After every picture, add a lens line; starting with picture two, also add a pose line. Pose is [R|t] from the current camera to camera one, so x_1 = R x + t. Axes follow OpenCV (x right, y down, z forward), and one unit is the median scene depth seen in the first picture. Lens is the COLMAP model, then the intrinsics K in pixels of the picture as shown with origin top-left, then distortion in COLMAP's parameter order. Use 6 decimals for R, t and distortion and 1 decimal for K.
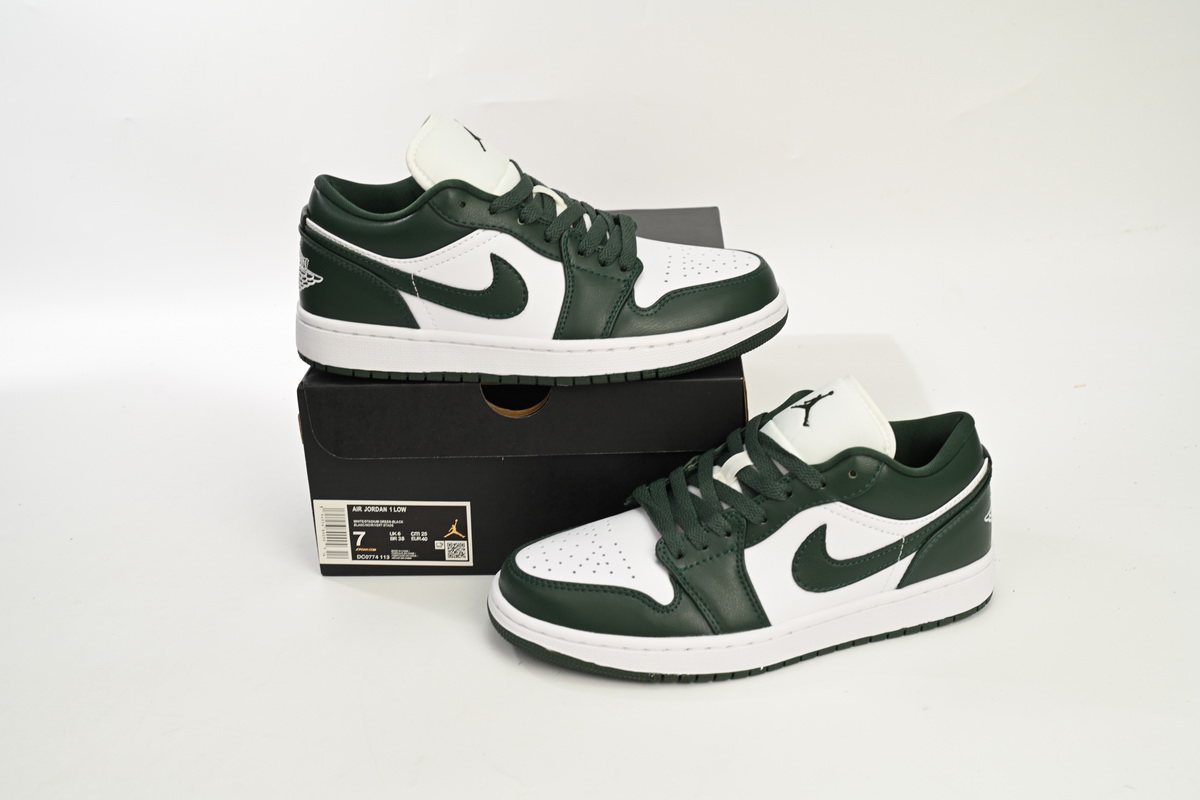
lens RADIAL K [[1346.4, 0, 599.5], [0, 1346.4, 402.5], [0, 0, 1]] dist [-0.061789, 0.000000]
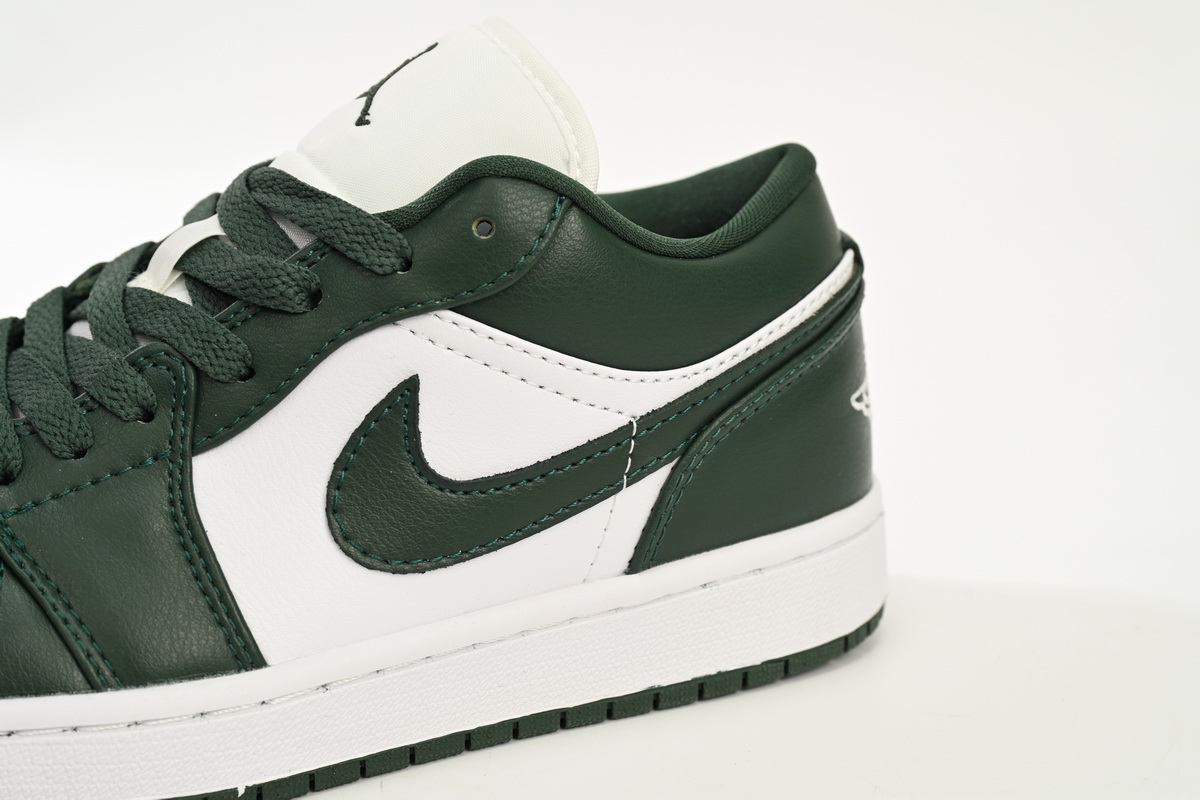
lens RADIAL K [[1971.6, 0, 598.5], [0, 1971.6, 398.8], [0, 0, 1]] dist [-0.002079, 0.000000]
pose [[0.990223, -0.010004, 0.139136, 0.138485], [0.027684, 0.991679, -0.125722, 0.159174], [-0.136720, 0.128345, 0.982260, 0.458650]]
